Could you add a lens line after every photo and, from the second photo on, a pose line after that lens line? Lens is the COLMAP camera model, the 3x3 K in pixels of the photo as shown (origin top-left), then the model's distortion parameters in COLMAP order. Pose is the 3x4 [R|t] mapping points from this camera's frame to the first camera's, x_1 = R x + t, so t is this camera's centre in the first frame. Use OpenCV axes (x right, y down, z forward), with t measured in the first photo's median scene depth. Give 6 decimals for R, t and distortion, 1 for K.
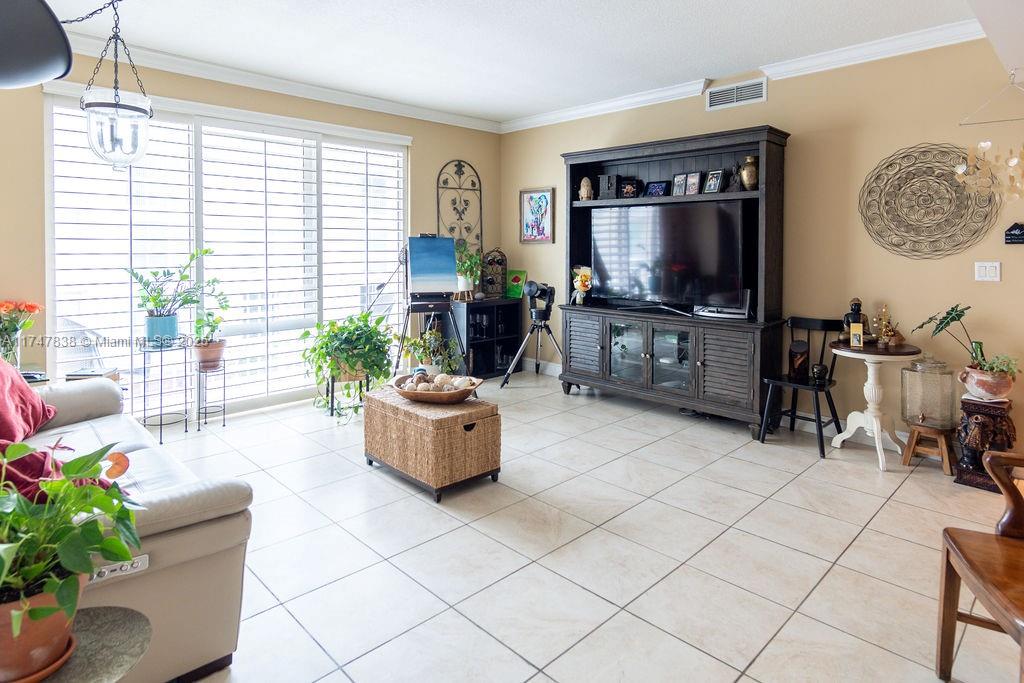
lens RADIAL K [[585.8, 0, 555.0], [0, 585.8, 256.2], [0, 0, 1]] dist [-0.002182, 0.000513]
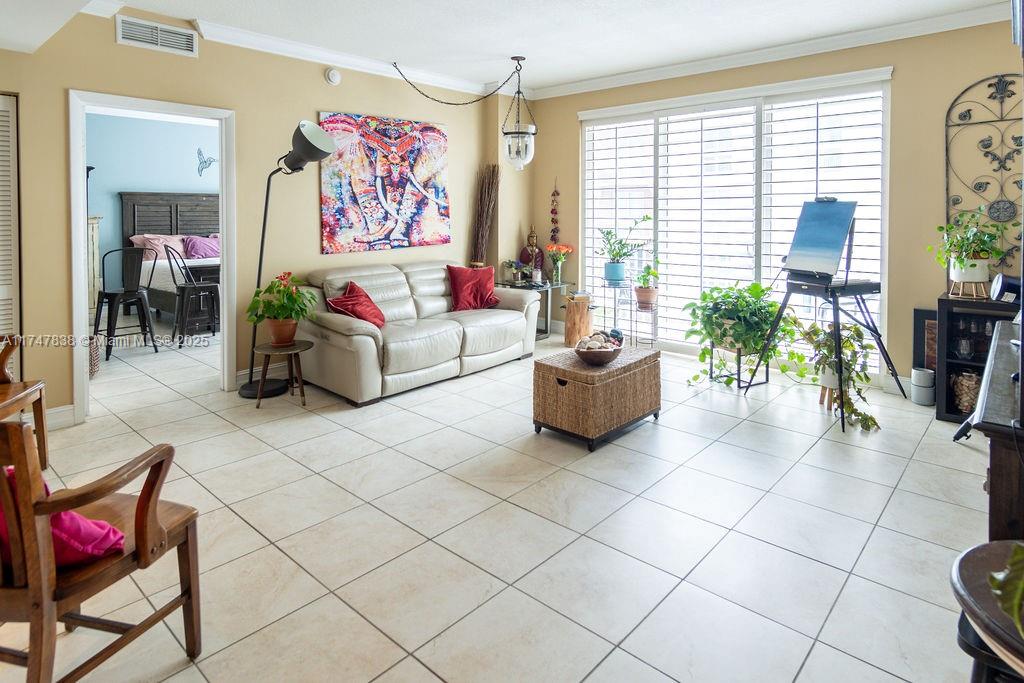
lens RADIAL K [[706.6, 0, 574.3], [0, 706.6, 243.9], [0, 0, 1]] dist [0.003940, 0.001939]
pose [[-0.029759, 0.046700, -0.998466, 0.775628], [-0.012102, 0.998818, 0.047077, -0.017186], [0.999484, 0.013484, -0.029158, 0.716173]]
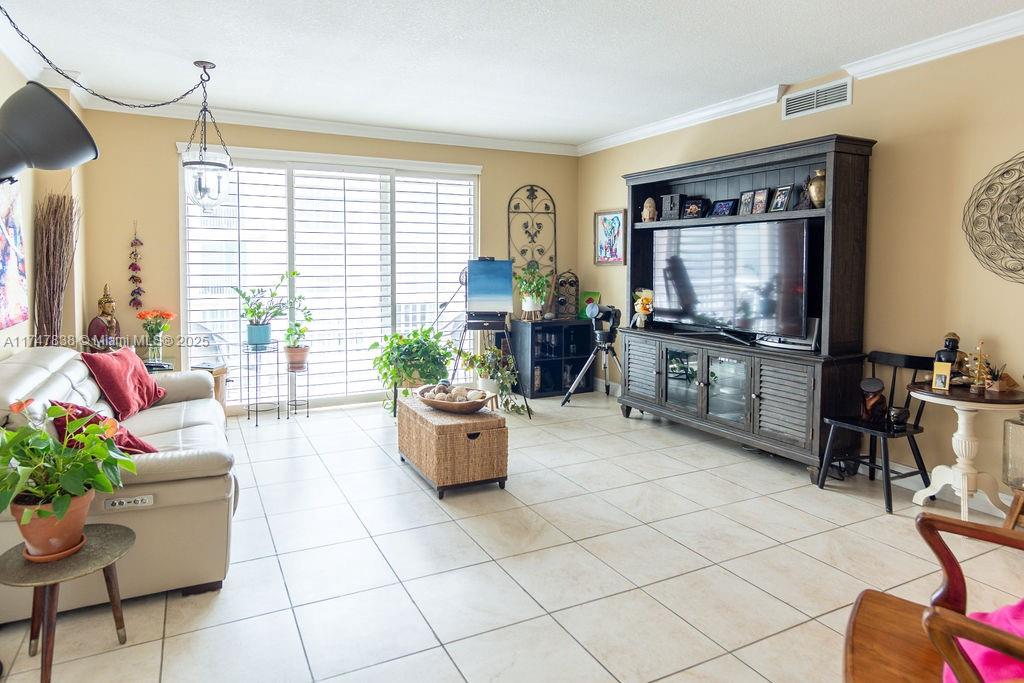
lens RADIAL K [[595.6, 0, 510.3], [0, 595.6, 288.2], [0, 0, 1]] dist [-0.000398, 0.000544]
pose [[0.943736, 0.015007, -0.330358, 0.192829], [-0.006956, 0.999650, 0.025538, -0.009677], [0.330626, -0.021803, 0.943510, -0.017987]]
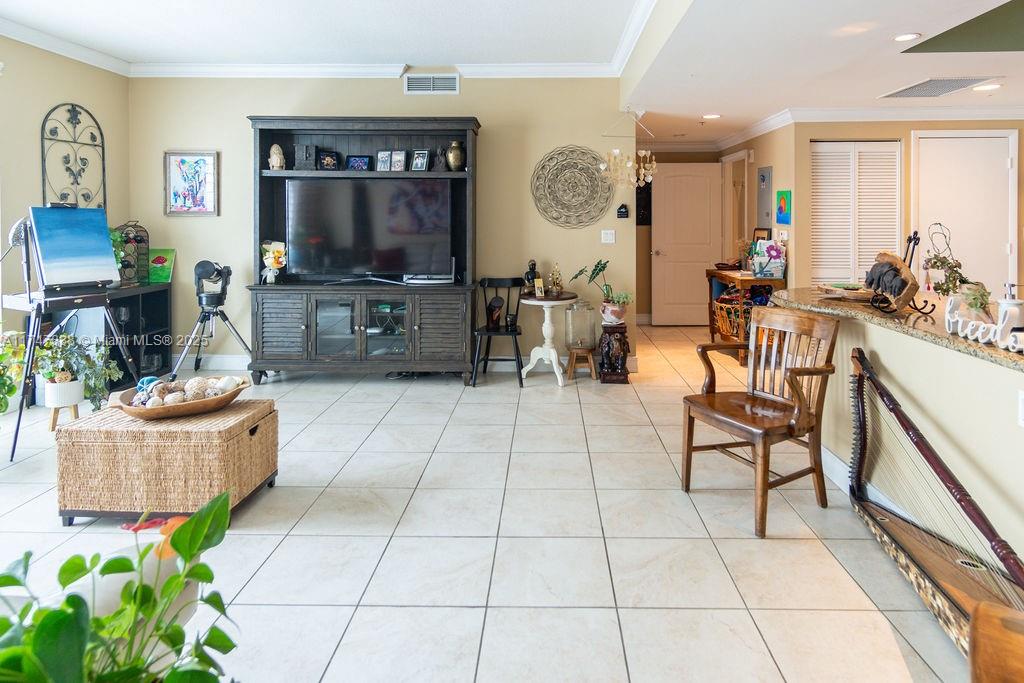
lens RADIAL K [[550.7, 0, 590.3], [0, 550.7, 224.8], [0, 0, 1]] dist [0.005529, 0.000658]
pose [[0.707608, -0.008460, 0.706555, -0.248633], [0.011556, 0.999933, 0.000399, -0.003953], [-0.706511, 0.007882, 0.707658, 0.048428]]
